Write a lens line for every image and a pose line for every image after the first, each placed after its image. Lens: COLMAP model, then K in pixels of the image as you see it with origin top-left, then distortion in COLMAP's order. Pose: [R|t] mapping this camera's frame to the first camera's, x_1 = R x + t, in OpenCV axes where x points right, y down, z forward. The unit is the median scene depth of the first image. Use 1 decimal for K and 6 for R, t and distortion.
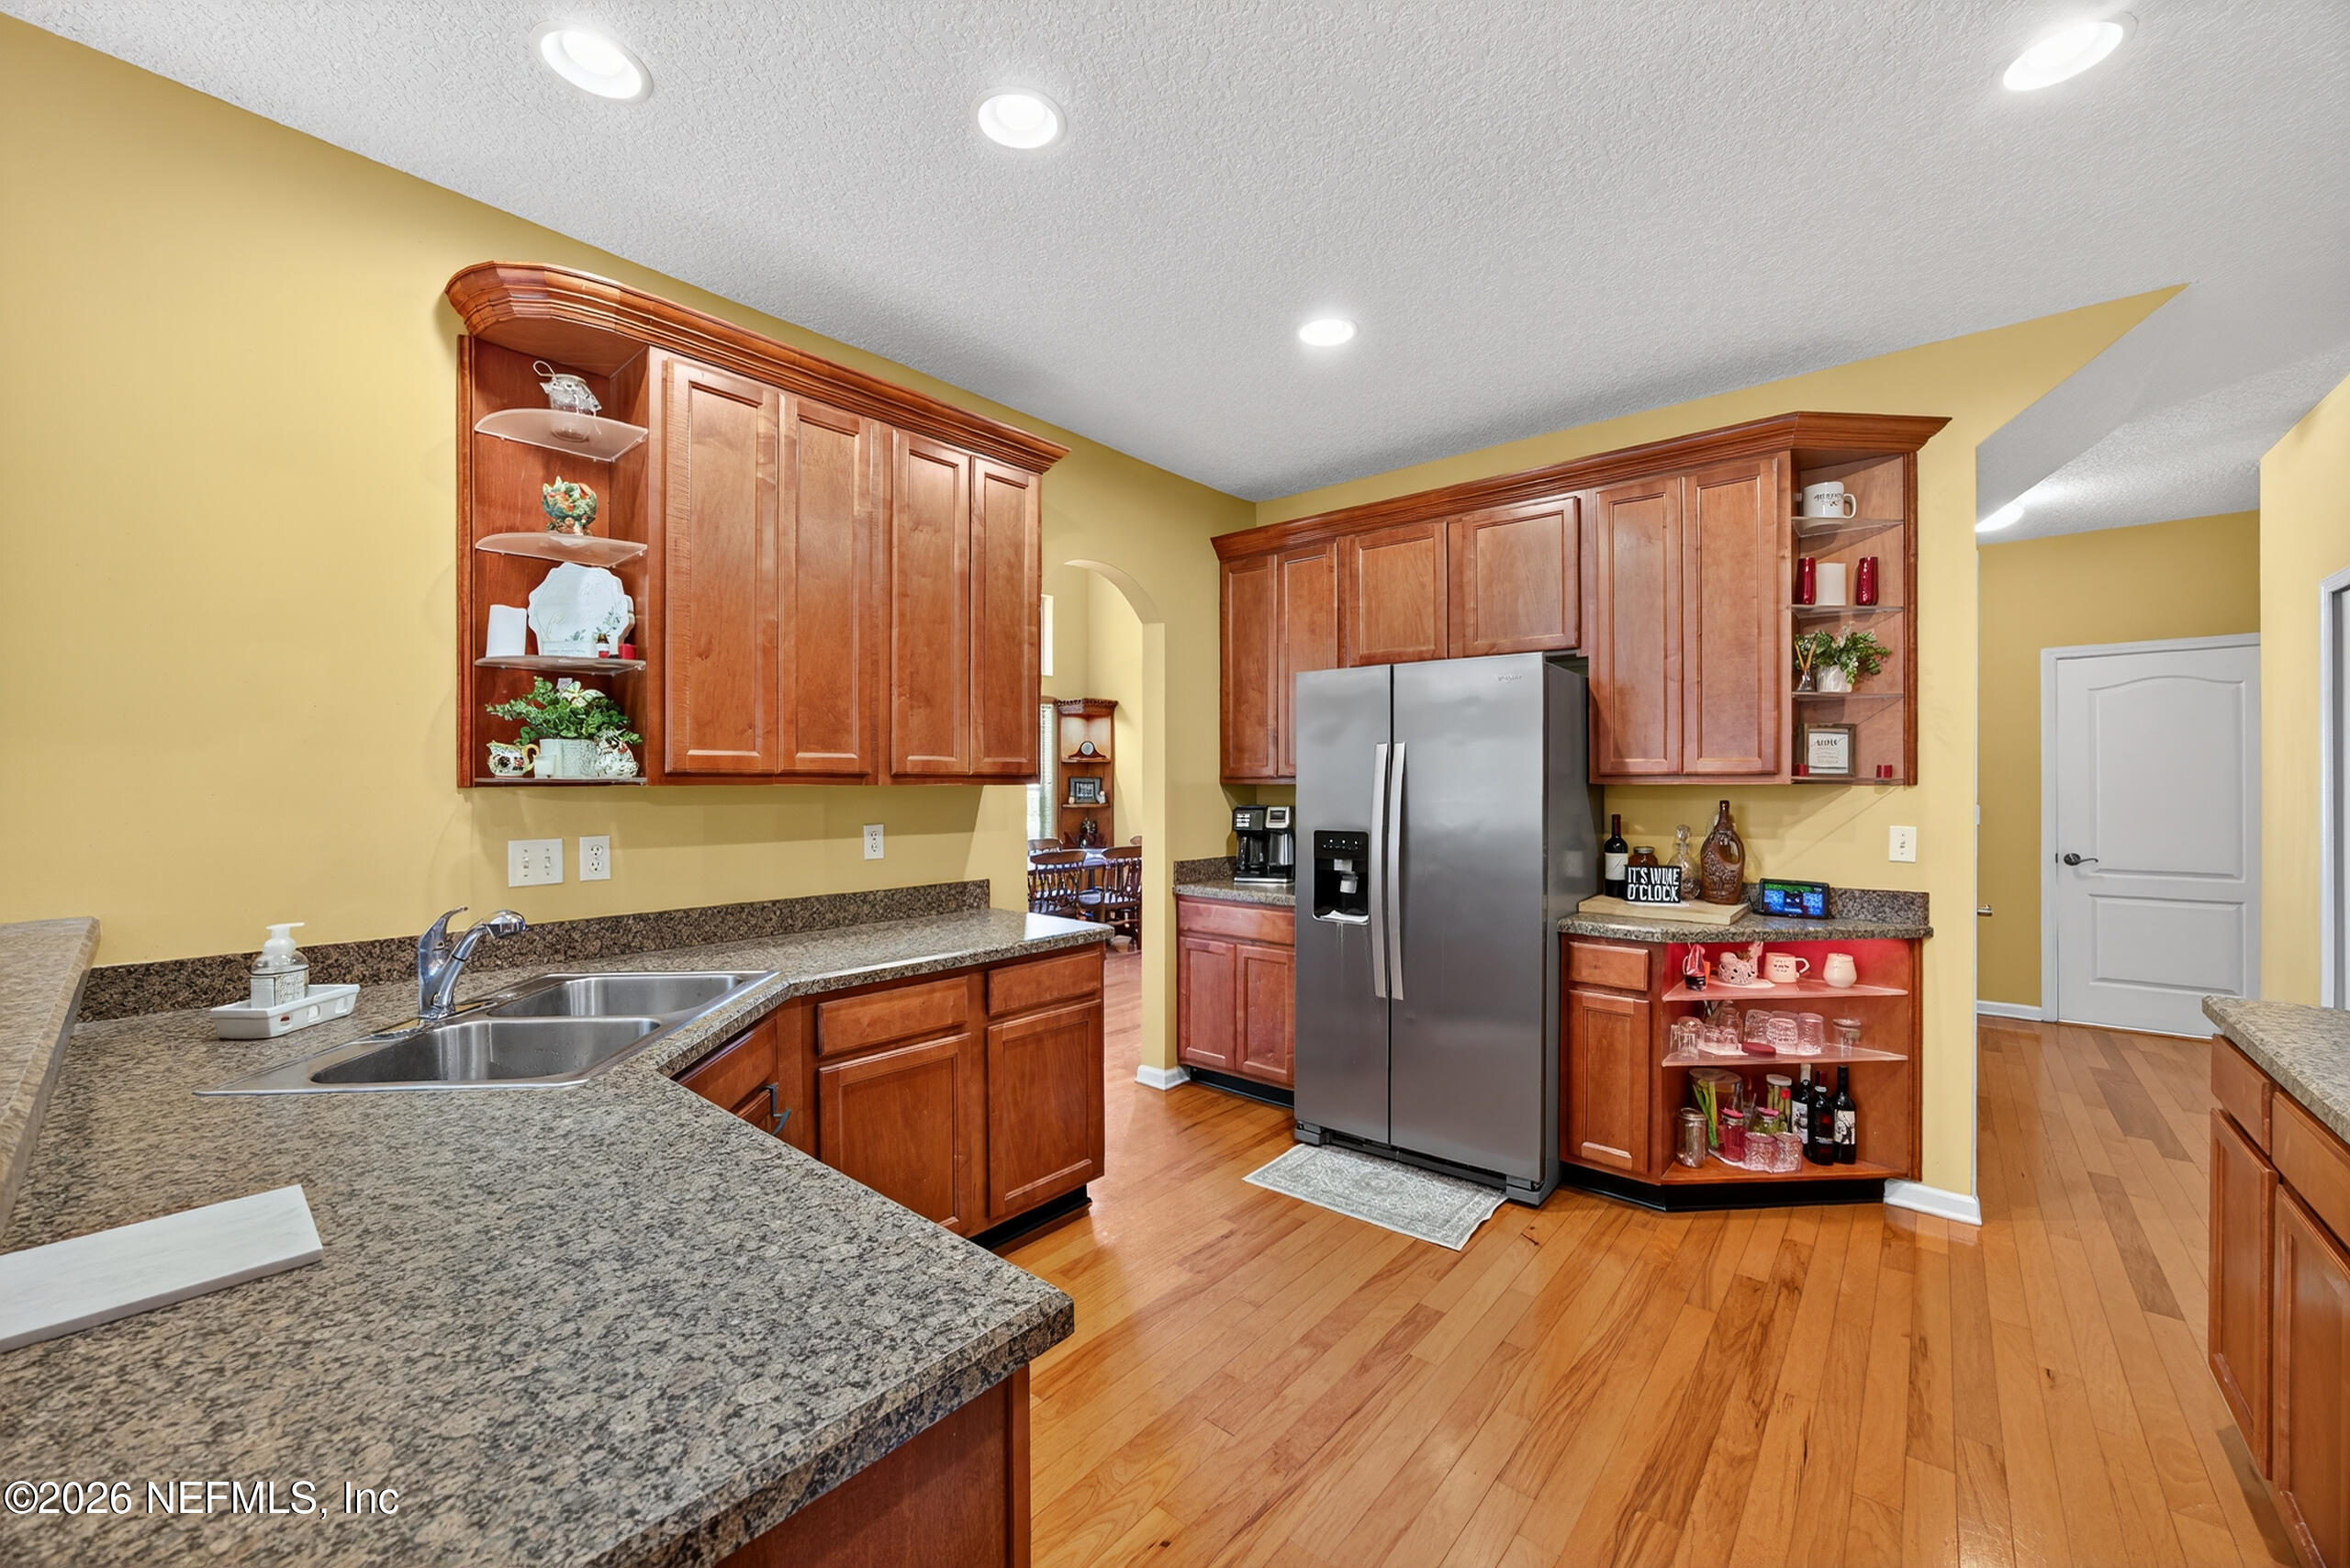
lens RADIAL K [[927.5, 0, 1187.1], [0, 927.5, 780.5], [0, 0, 1]] dist [-0.009898, 0.000106]
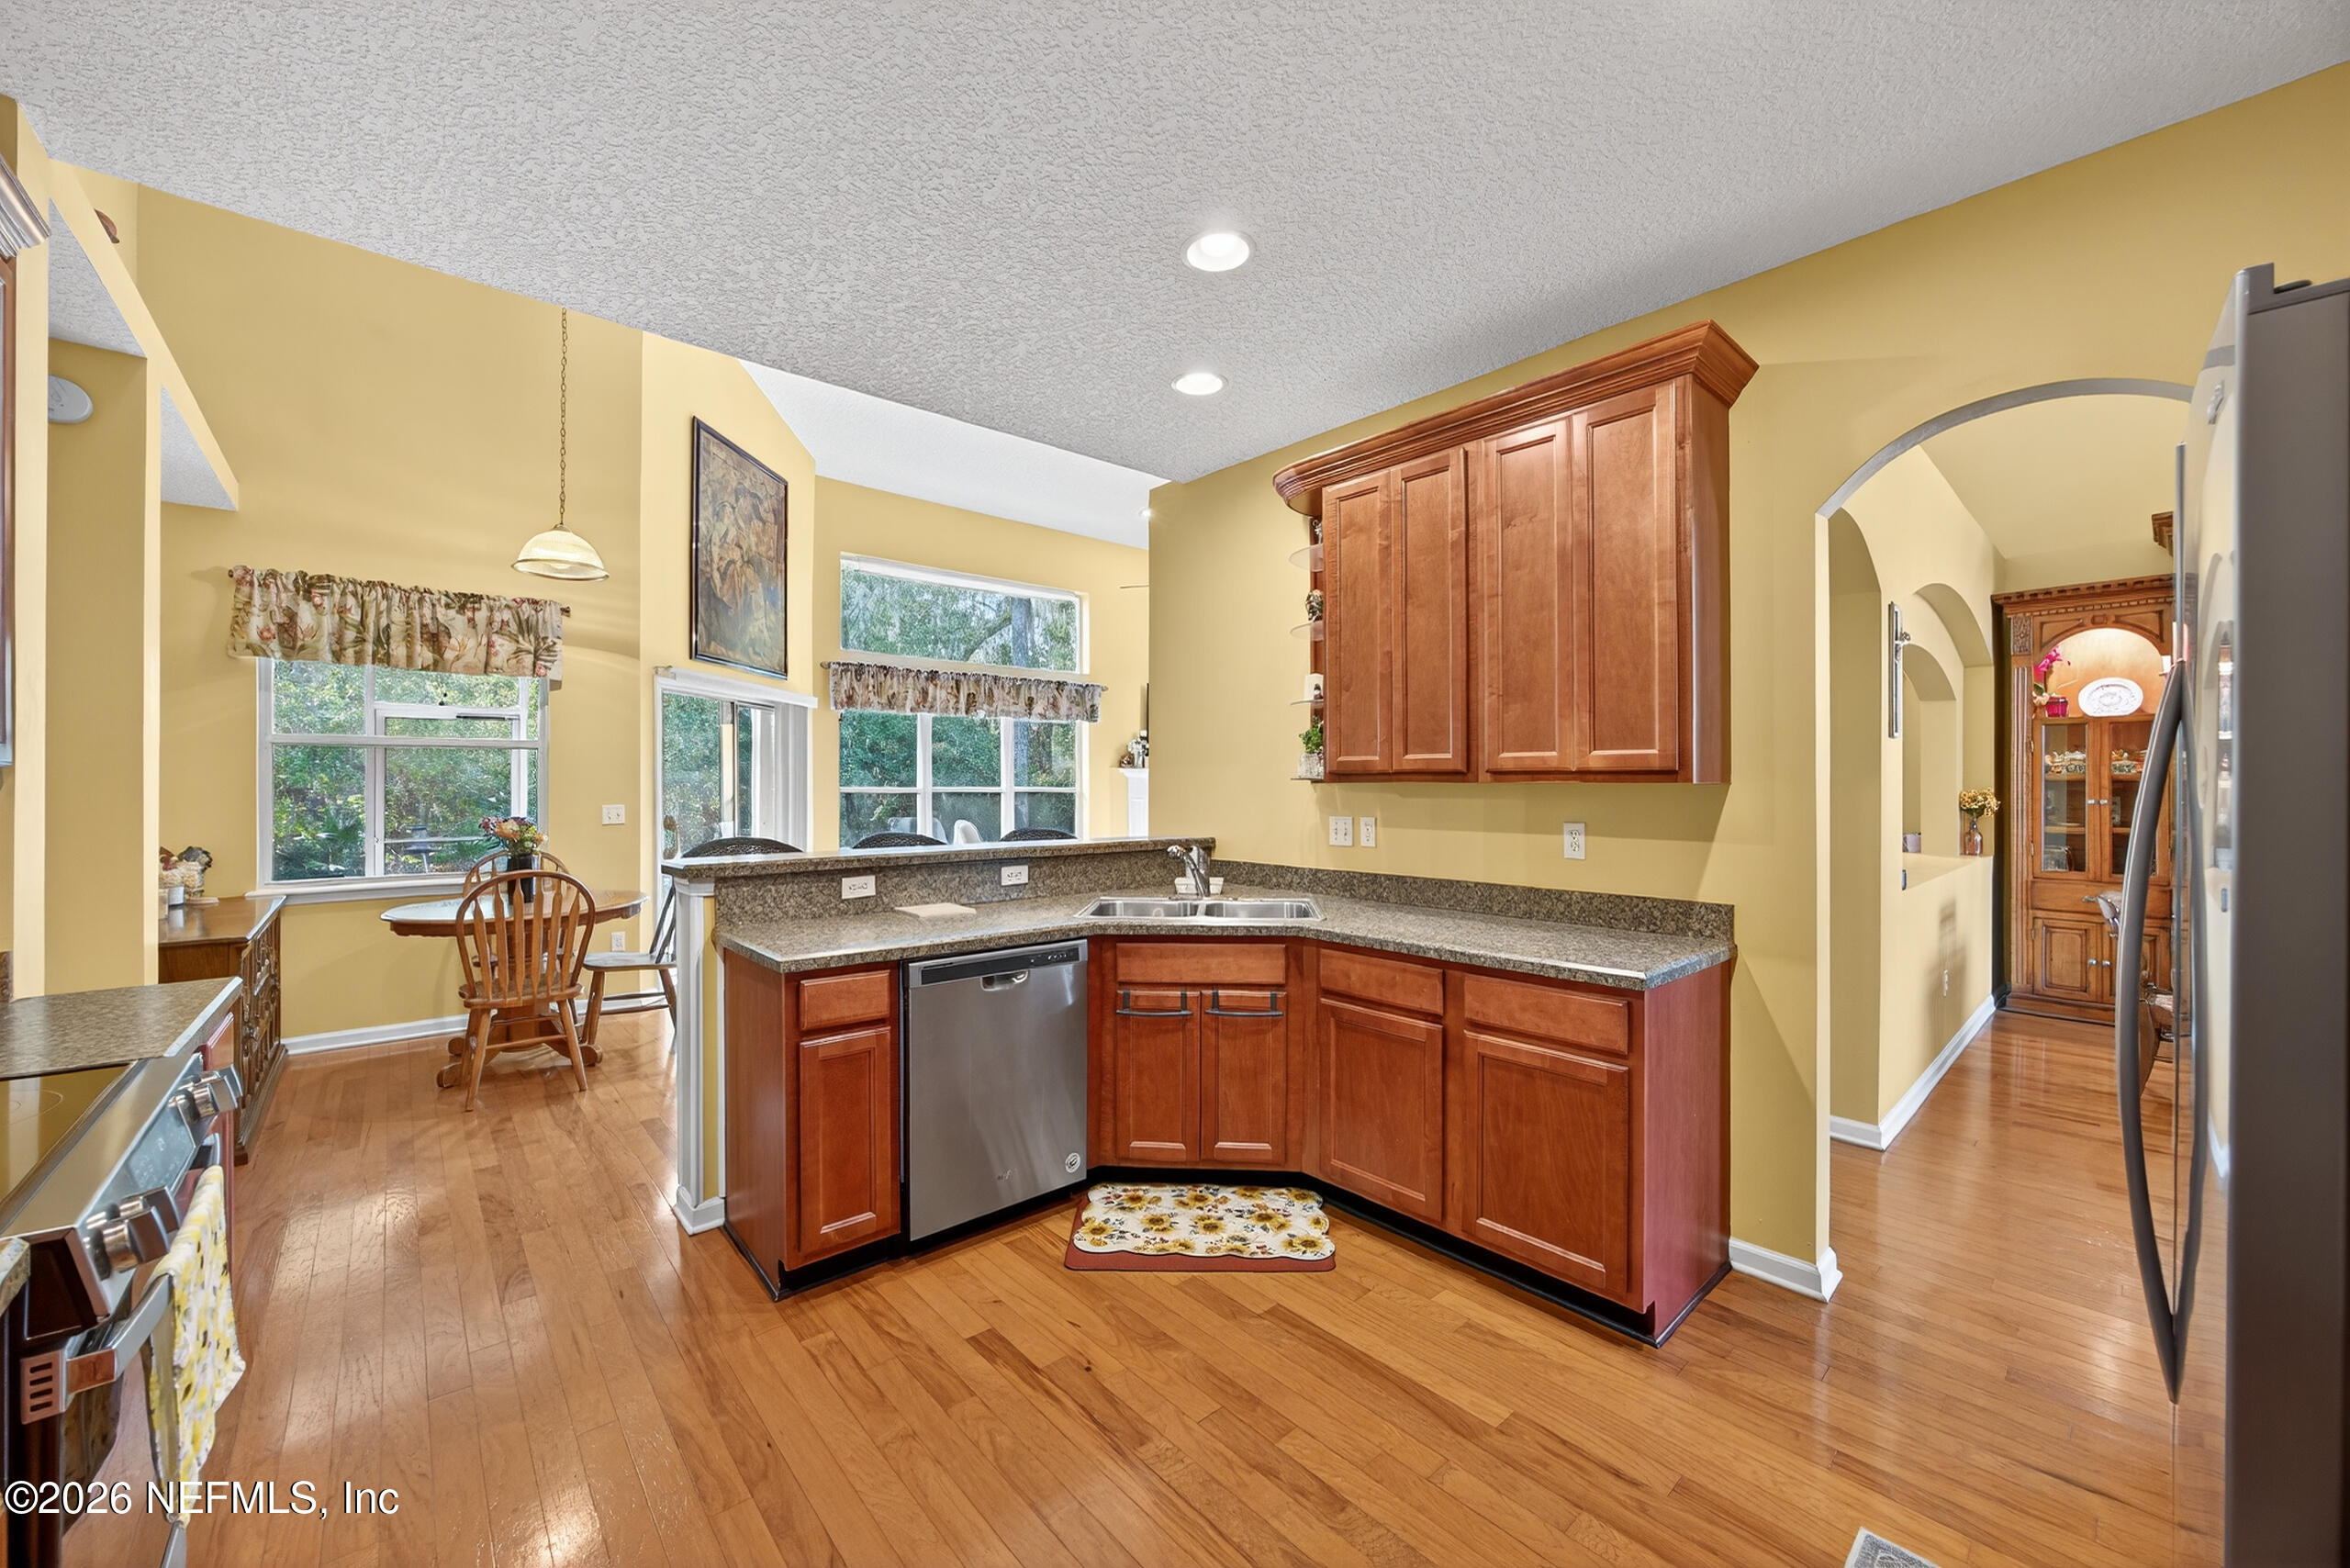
lens RADIAL K [[897.0, 0, 1167.3], [0, 897.0, 778.4], [0, 0, 1]] dist [-0.001198, 0.000072]
pose [[-0.155302, -0.003256, -0.987862, 0.640649], [0.004908, 0.999980, -0.004067, 0.002681], [0.987855, -0.005480, -0.155283, 0.704551]]
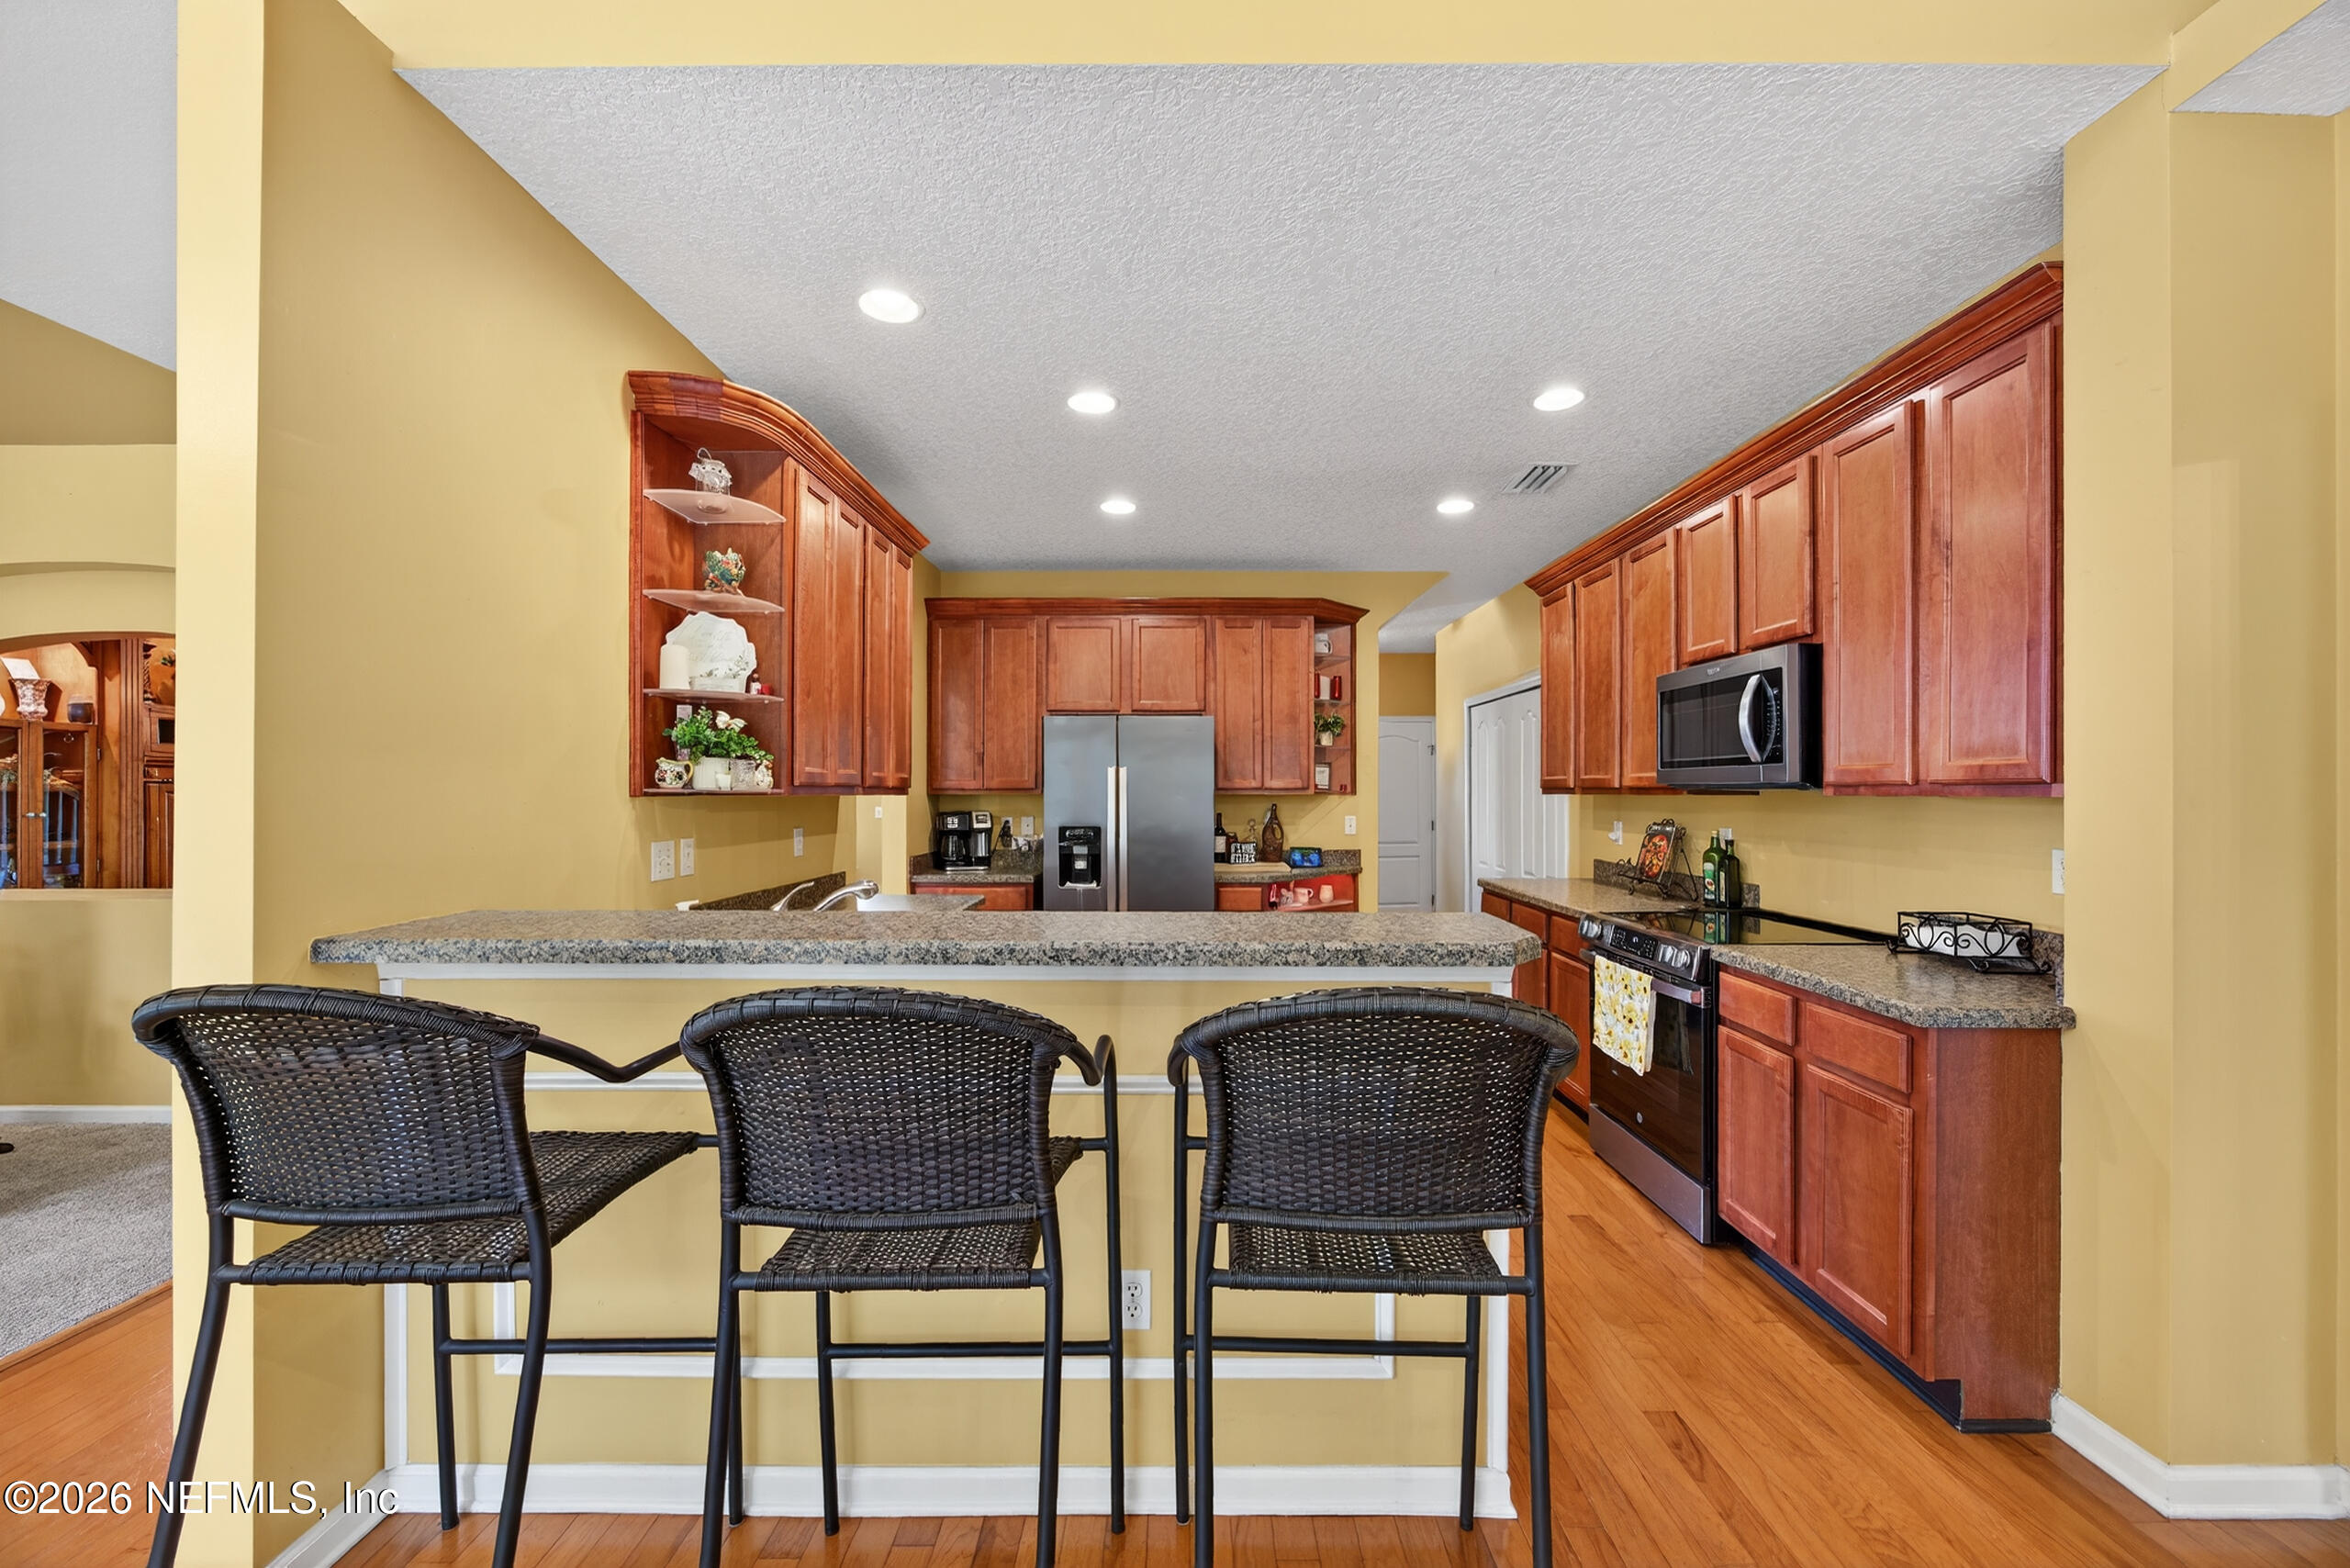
lens RADIAL K [[911.2, 0, 1178.9], [0, 911.2, 792.5], [0, 0, 1]] dist [-0.002891, 0.000110]
pose [[0.771590, 0.001313, 0.636119, -0.692785], [-0.002556, 0.999996, 0.001036, -0.001074], [-0.636116, -0.002426, 0.771590, -0.236179]]
